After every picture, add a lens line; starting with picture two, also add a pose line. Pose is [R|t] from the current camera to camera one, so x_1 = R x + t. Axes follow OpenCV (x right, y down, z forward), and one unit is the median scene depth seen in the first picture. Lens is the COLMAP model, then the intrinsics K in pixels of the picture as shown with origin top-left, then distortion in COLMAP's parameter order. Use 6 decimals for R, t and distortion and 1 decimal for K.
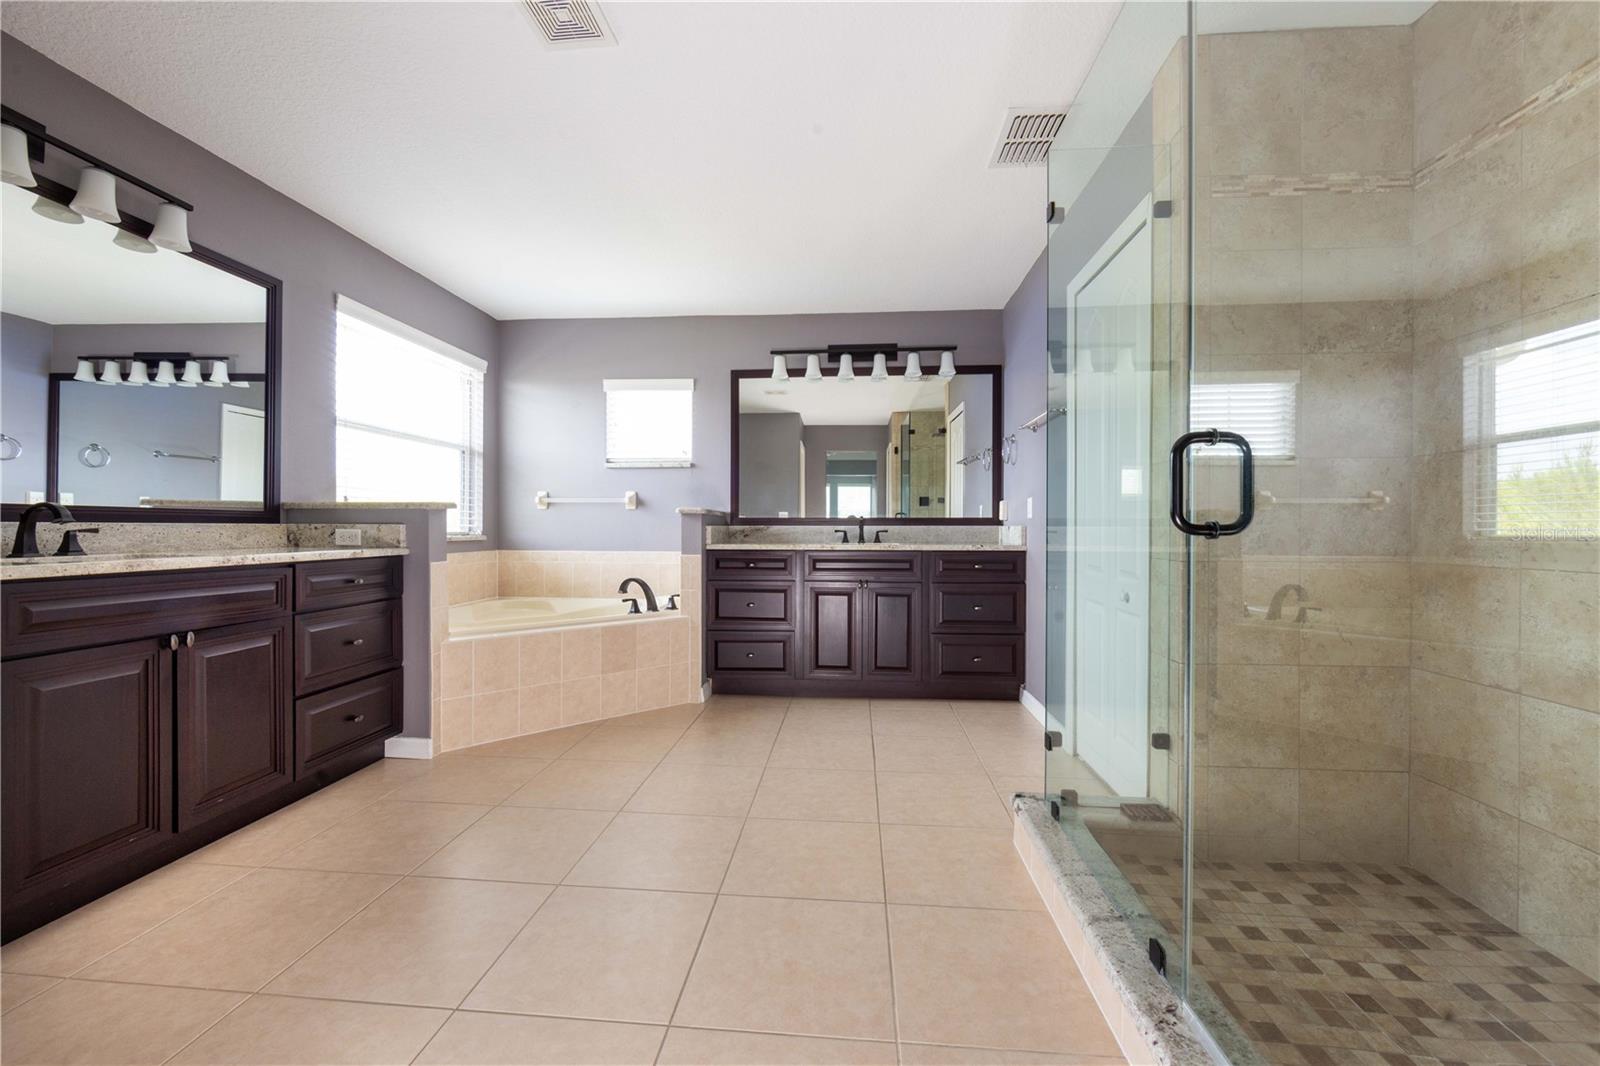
lens RADIAL K [[631.9, 0, 797.6], [0, 631.9, 531.7], [0, 0, 1]] dist [-0.002689, -0.000485]
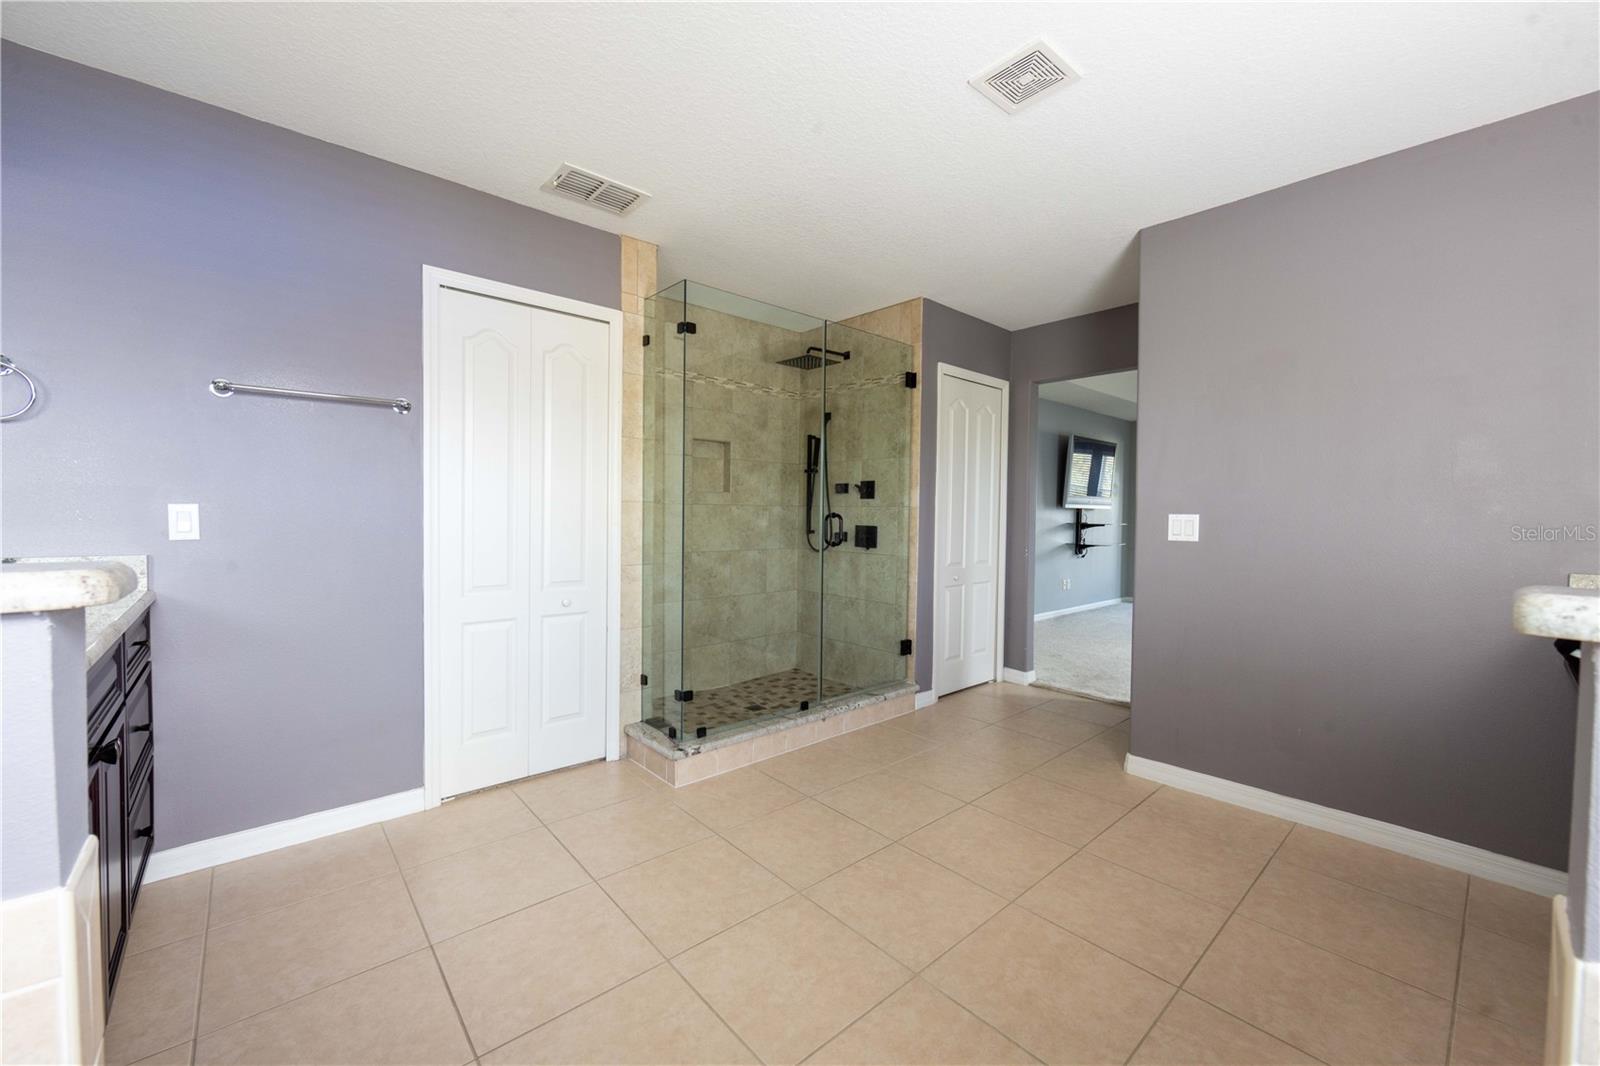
lens RADIAL K [[633.3, 0, 793.2], [0, 633.3, 535.1], [0, 0, 1]] dist [-0.004696, -0.000090]
pose [[-0.721447, -0.033620, 0.691653, -0.400084], [-0.006336, 0.999099, 0.041956, -0.051268], [-0.692440, 0.025887, -0.721011, 0.970990]]
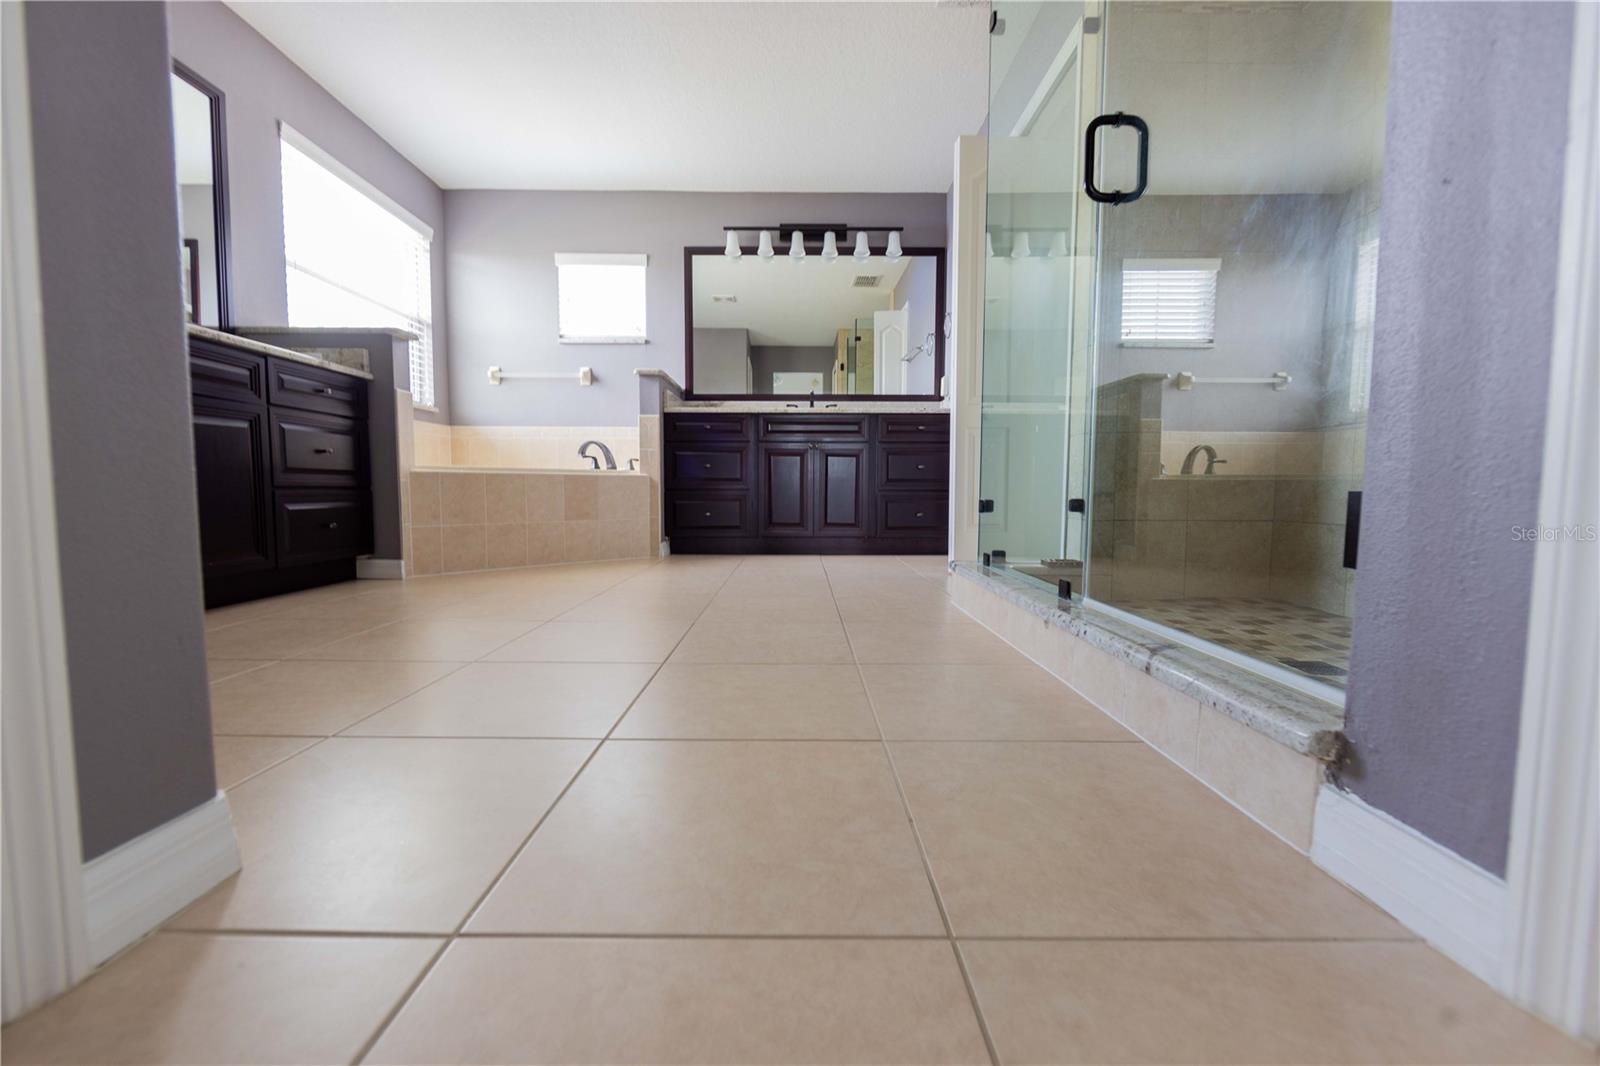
lens RADIAL K [[633.3, 0, 793.2], [0, 633.3, 535.1], [0, 0, 1]] dist [-0.004696, -0.000090]
pose [[0.996445, -0.004929, 0.084099, -0.020324], [-0.000474, 0.997943, 0.064105, 0.151805], [-0.084242, -0.063917, 0.994393, -0.056759]]
